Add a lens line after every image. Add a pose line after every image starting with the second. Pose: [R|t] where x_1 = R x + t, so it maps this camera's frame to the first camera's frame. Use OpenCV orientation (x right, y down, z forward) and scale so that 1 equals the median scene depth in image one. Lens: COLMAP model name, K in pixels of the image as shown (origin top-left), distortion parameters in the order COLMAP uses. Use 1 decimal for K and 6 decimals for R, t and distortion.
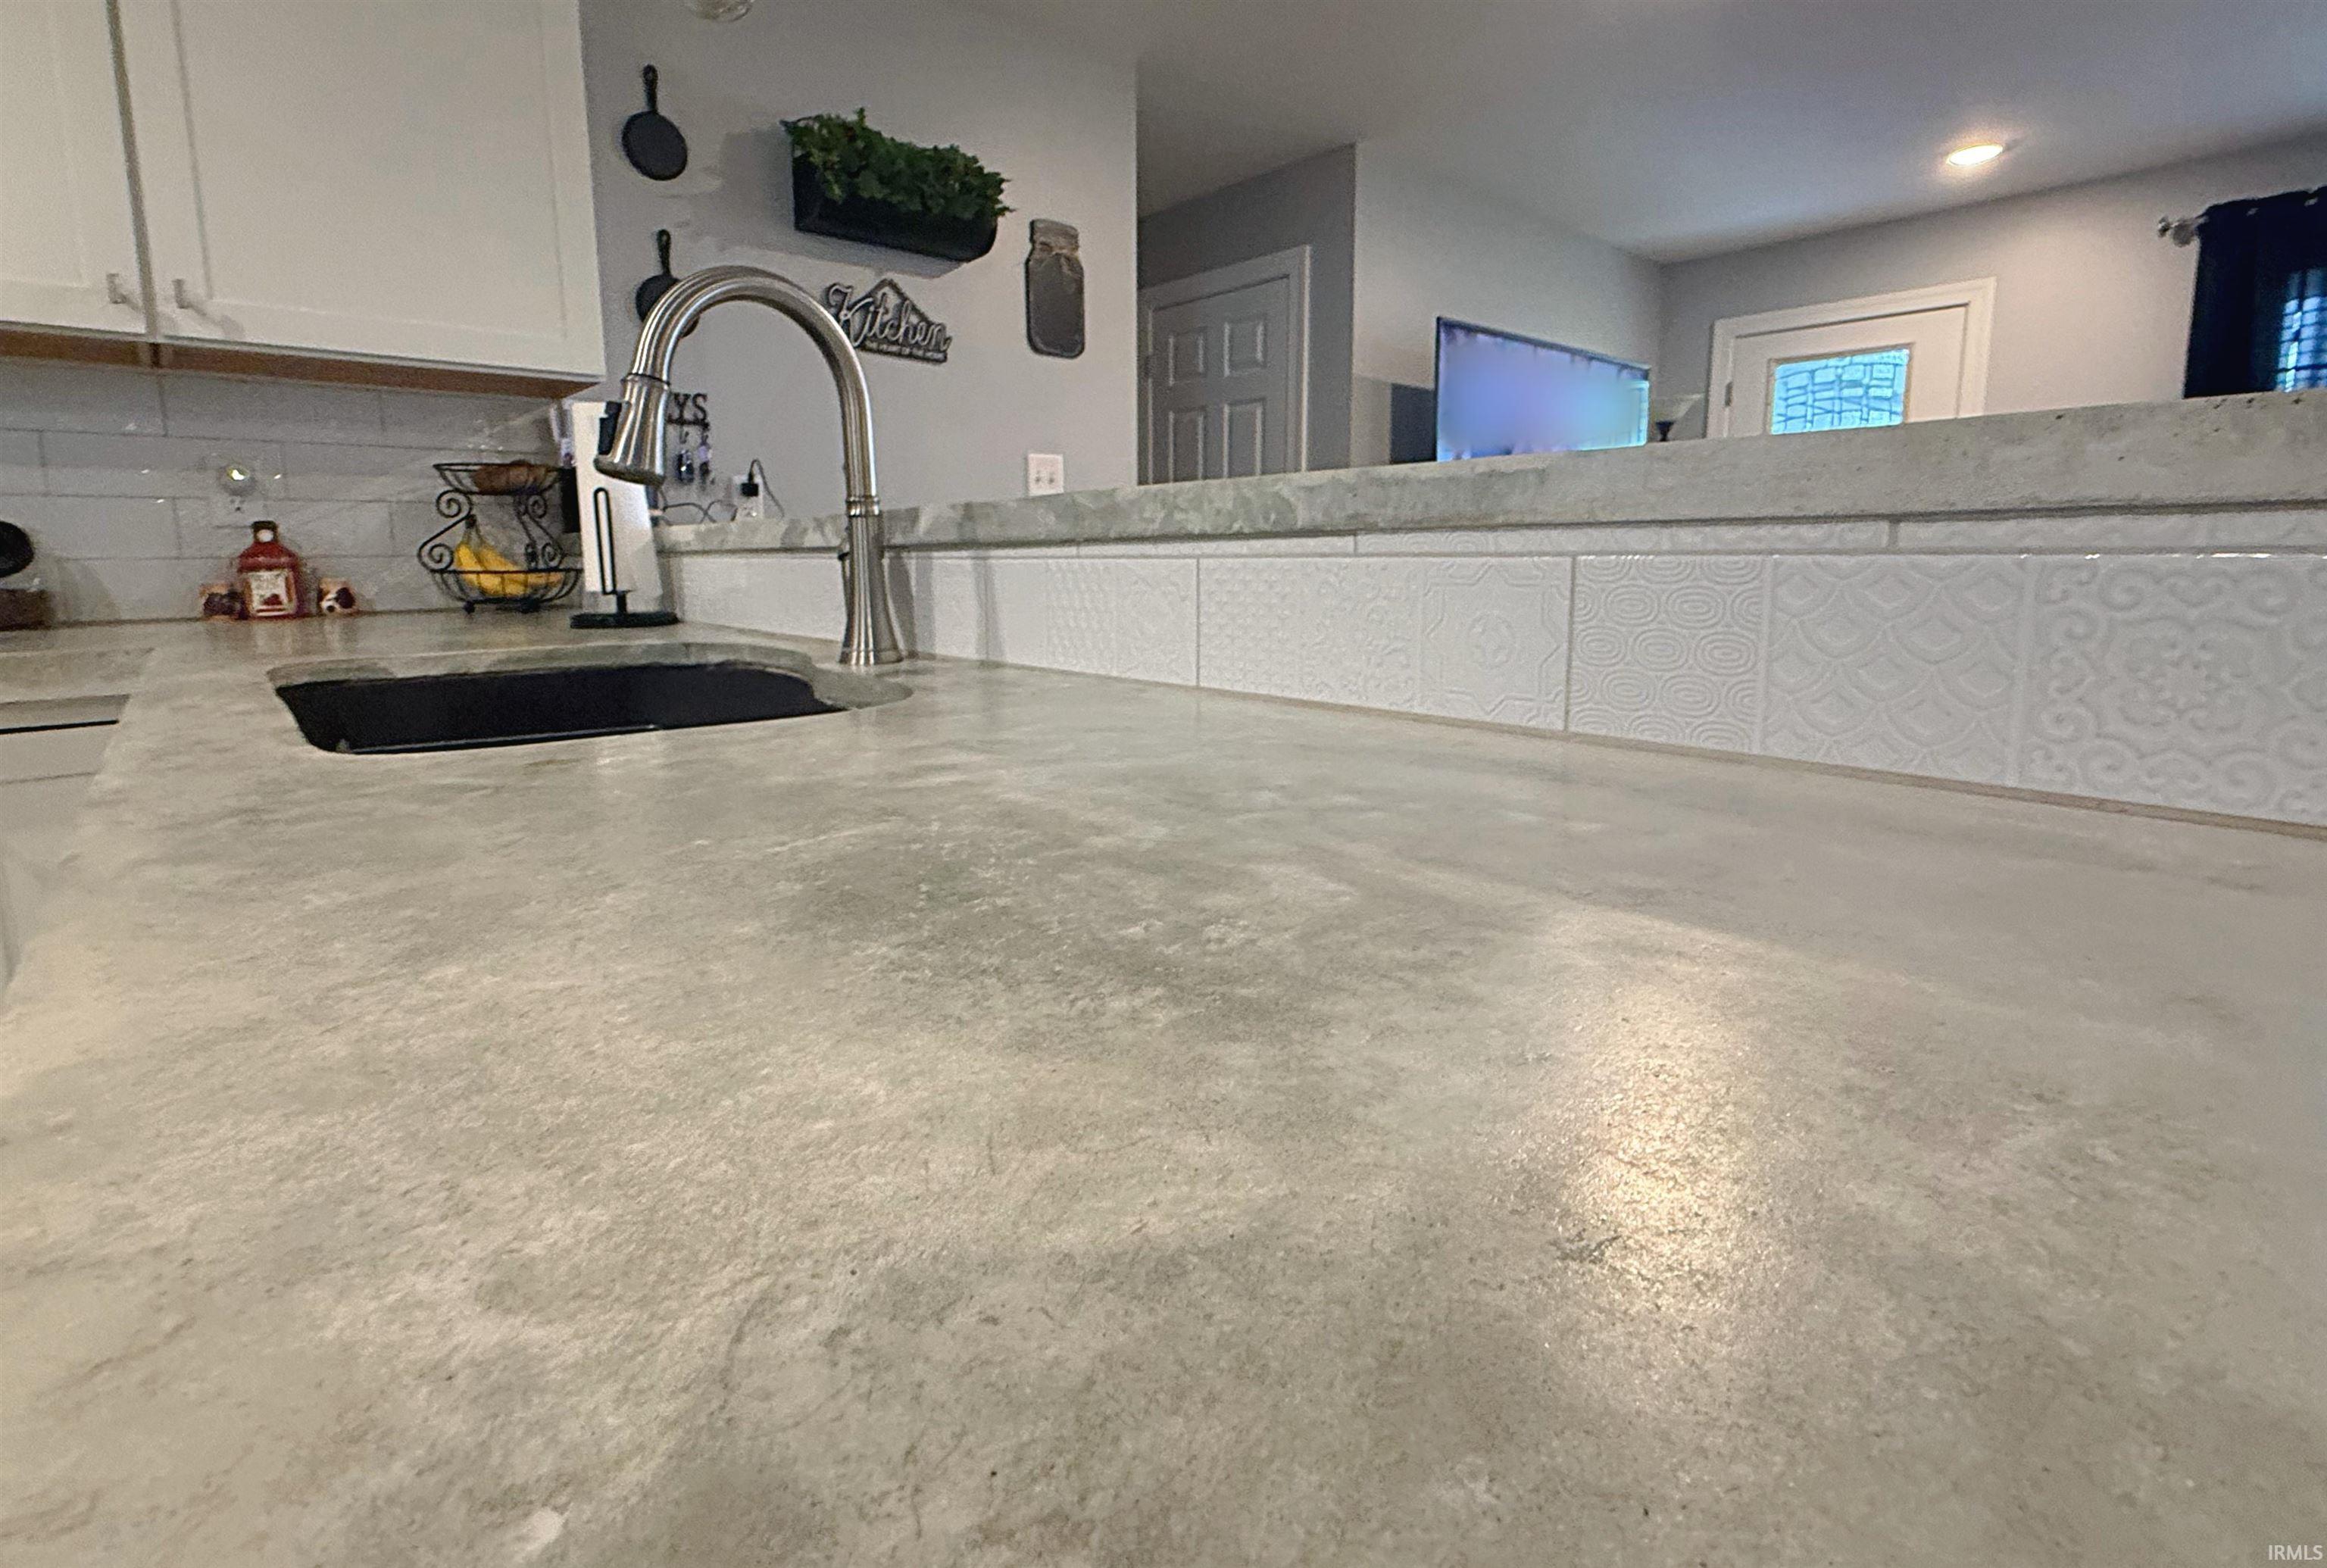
lens RADIAL K [[1071.2, 0, 1148.1], [0, 1071.2, 702.0], [0, 0, 1]] dist [-0.000994, -0.001136]
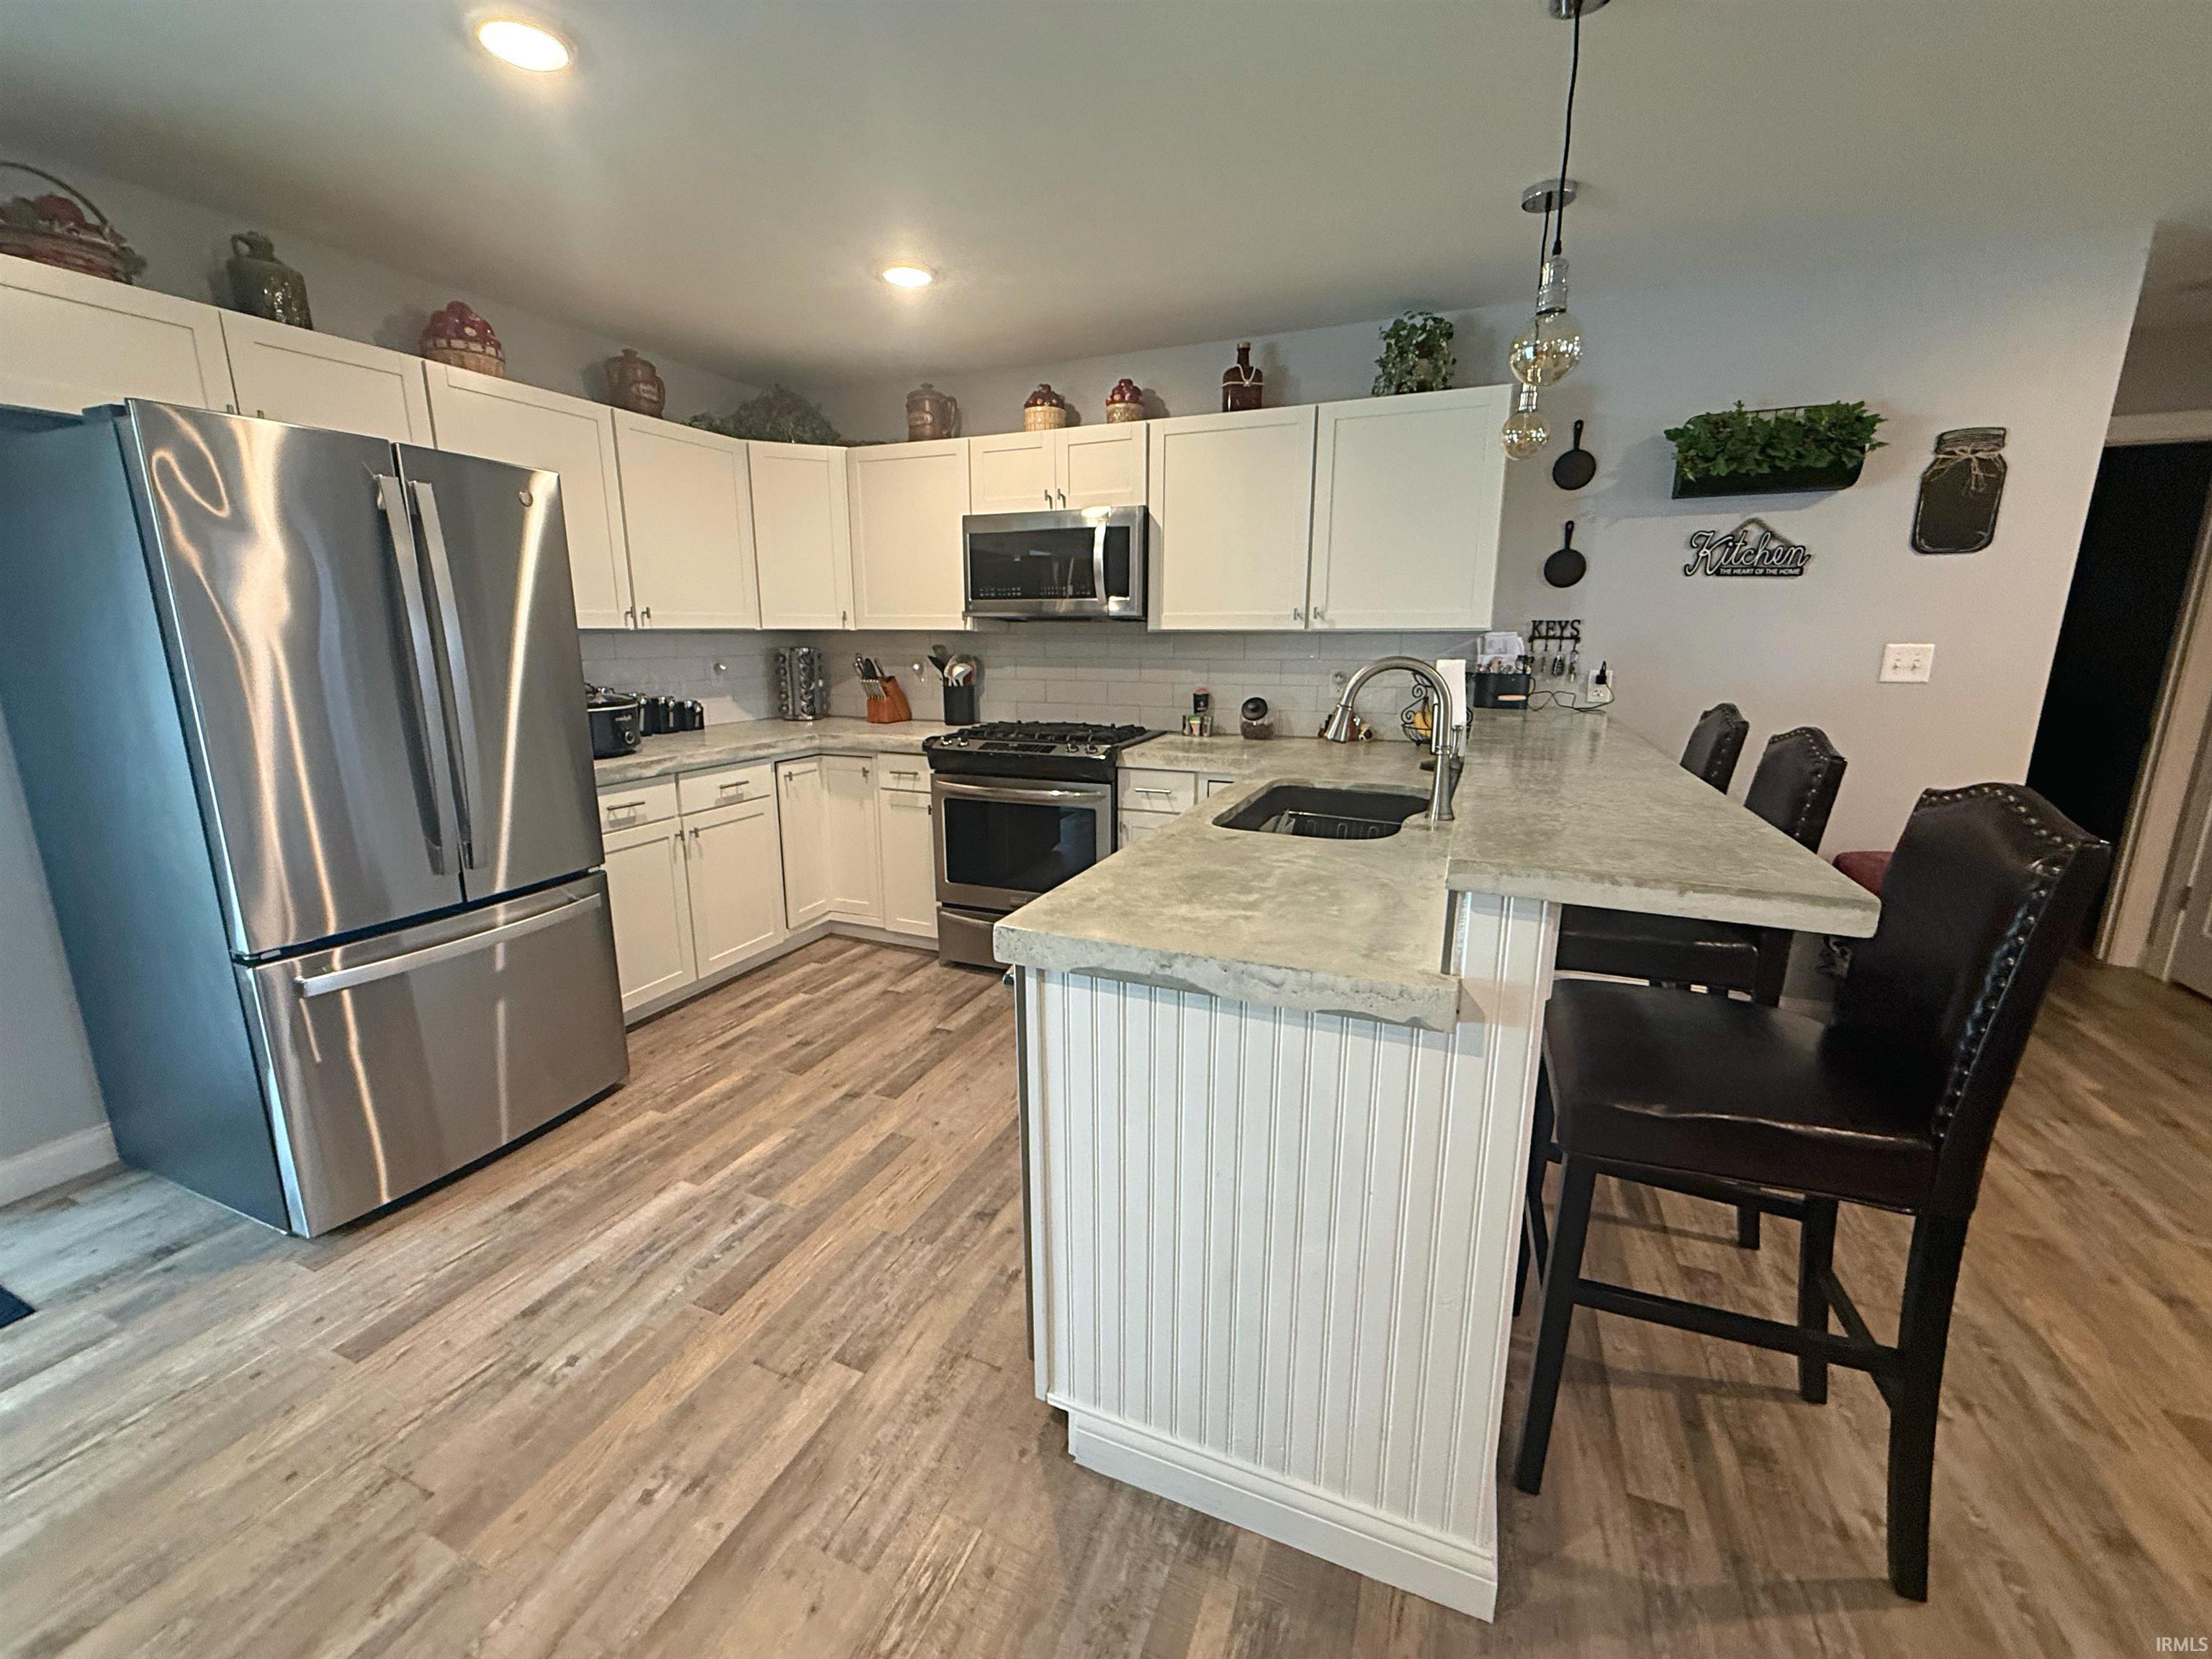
lens RADIAL K [[892.6, 0, 1092.7], [0, 892.6, 827.8], [0, 0, 1]] dist [-0.000382, 0.000471]
pose [[0.424298, 0.198872, -0.883415, 0.467586], [-0.125289, 0.979095, 0.160235, -0.097539], [0.896813, 0.042694, 0.440345, -0.201705]]
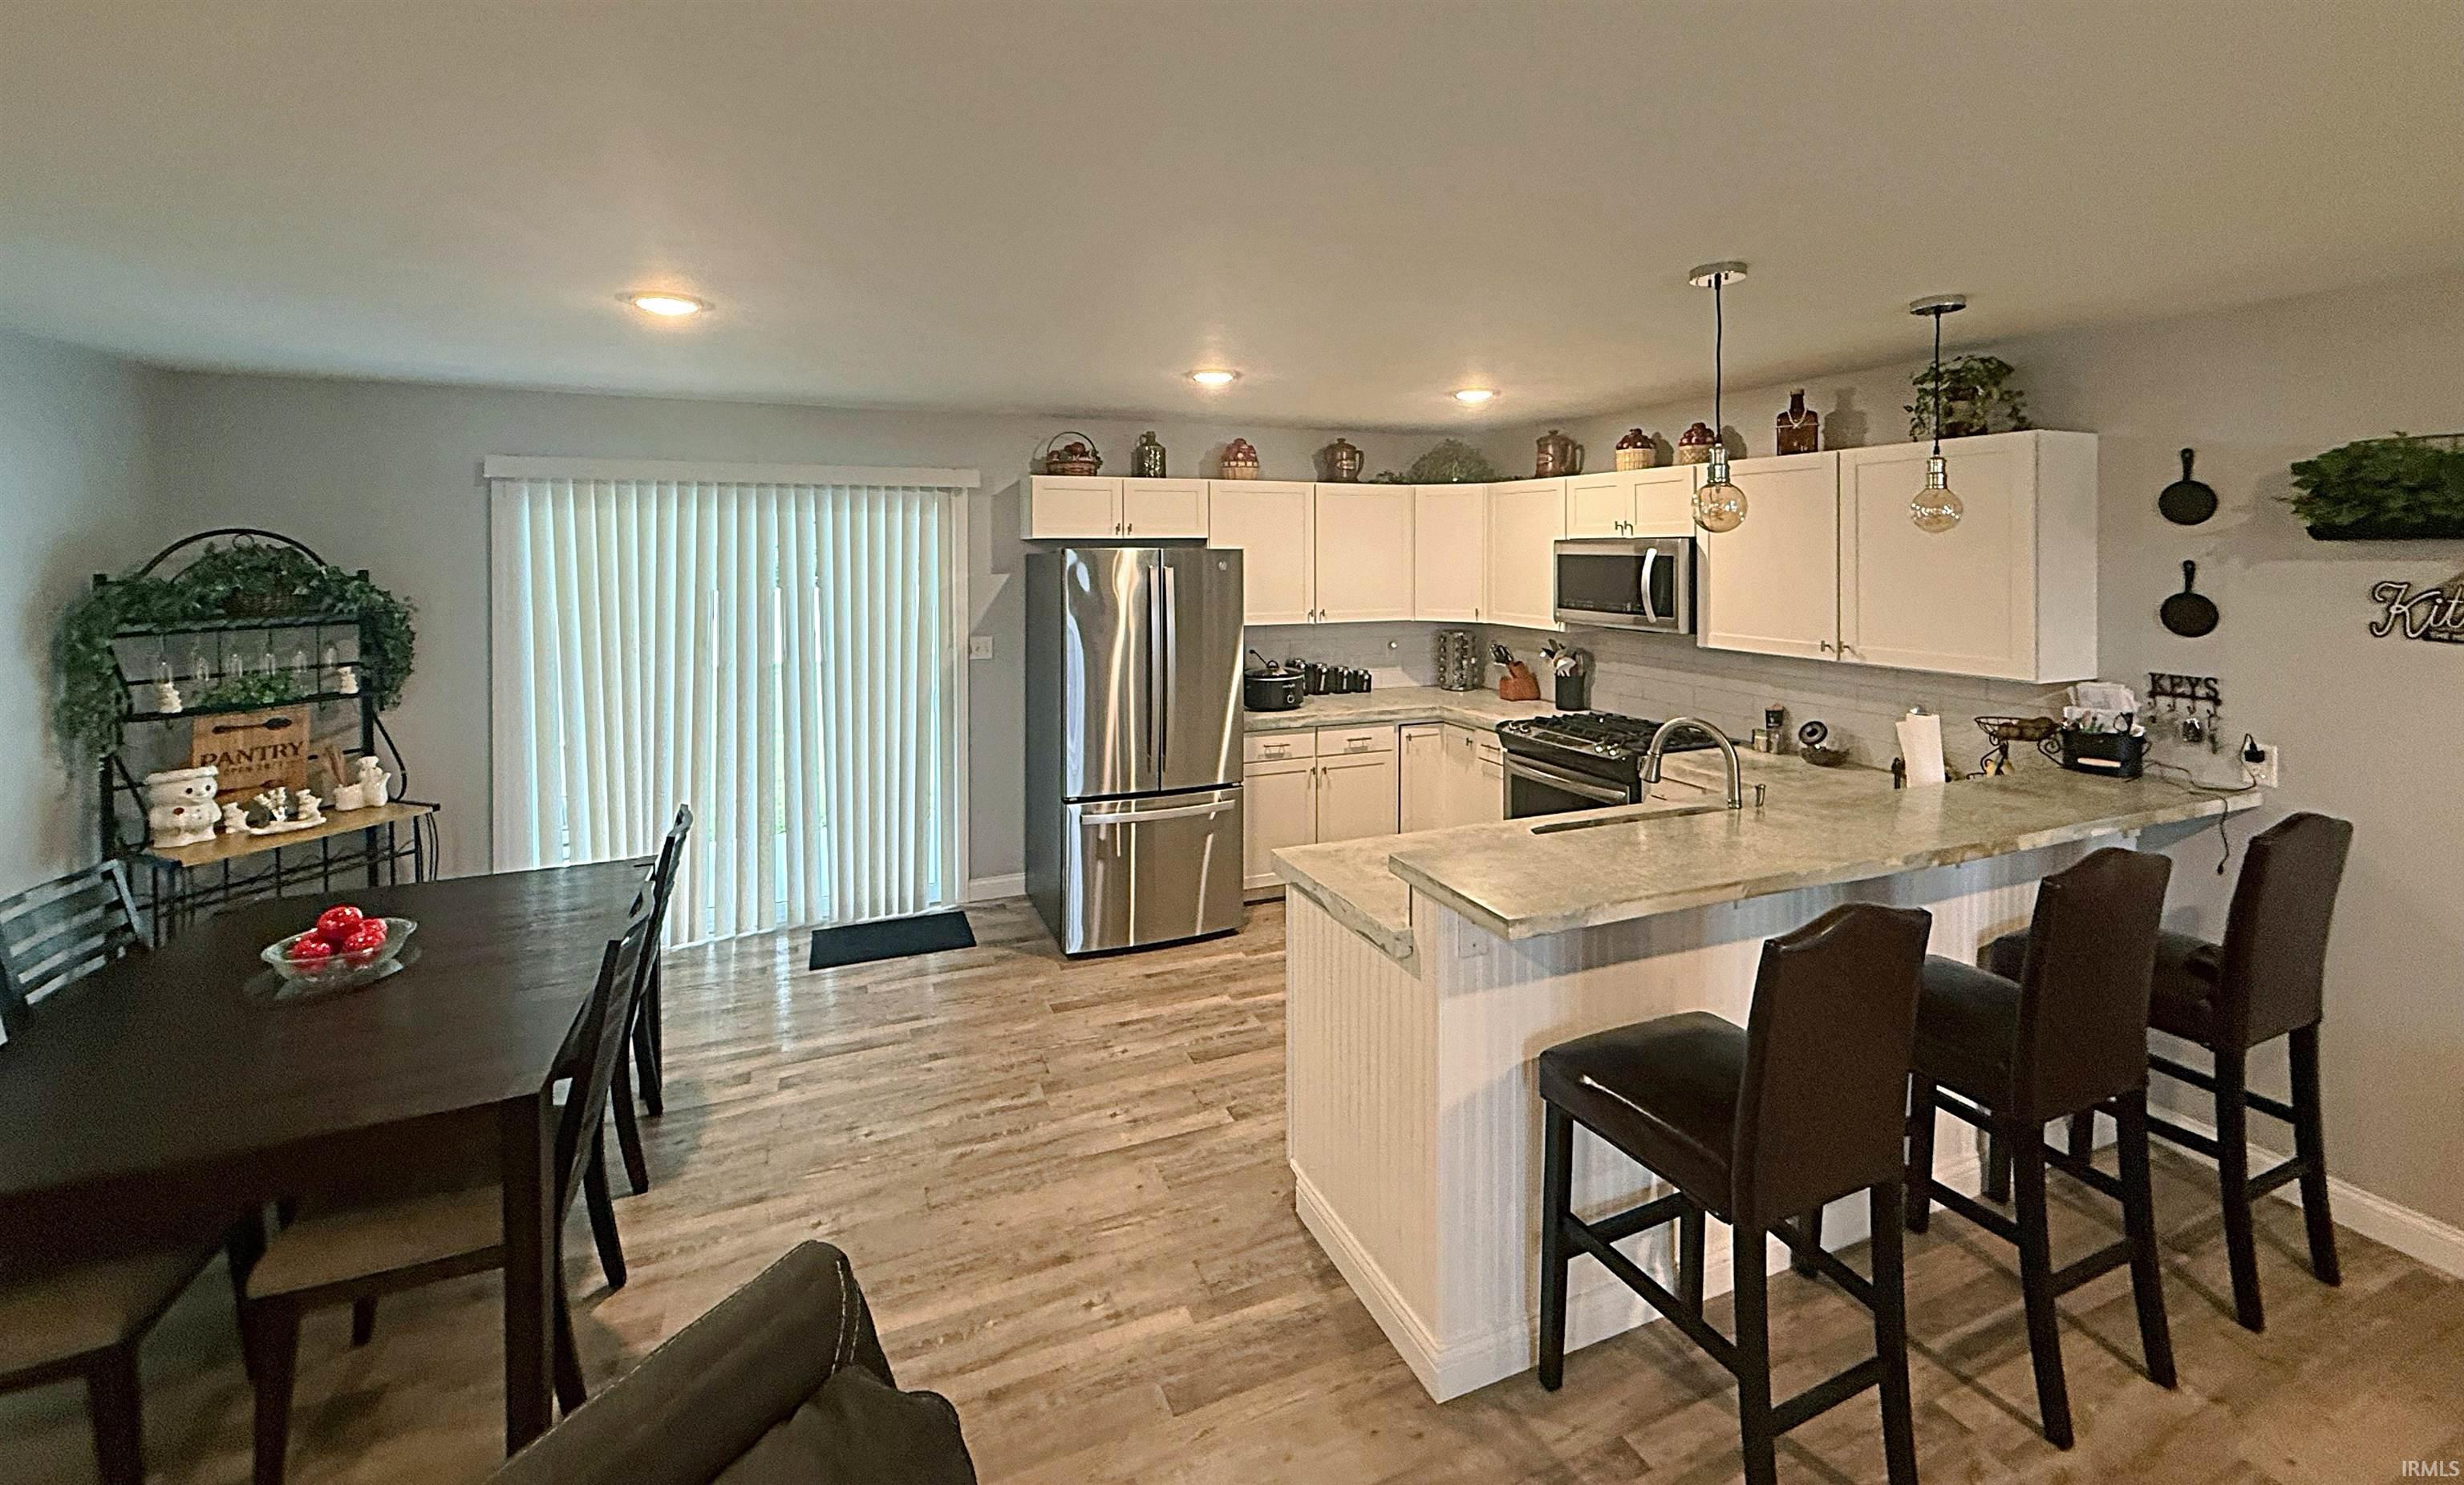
lens RADIAL K [[976.6, 0, 1215.7], [0, 976.6, 557.7], [0, 0, 1]] dist [0.003031, -0.000045]
pose [[-0.335383, 0.009841, -0.942030, 1.005621], [-0.127238, 0.990310, 0.055644, -0.313988], [0.933450, 0.138524, -0.330881, 0.223724]]
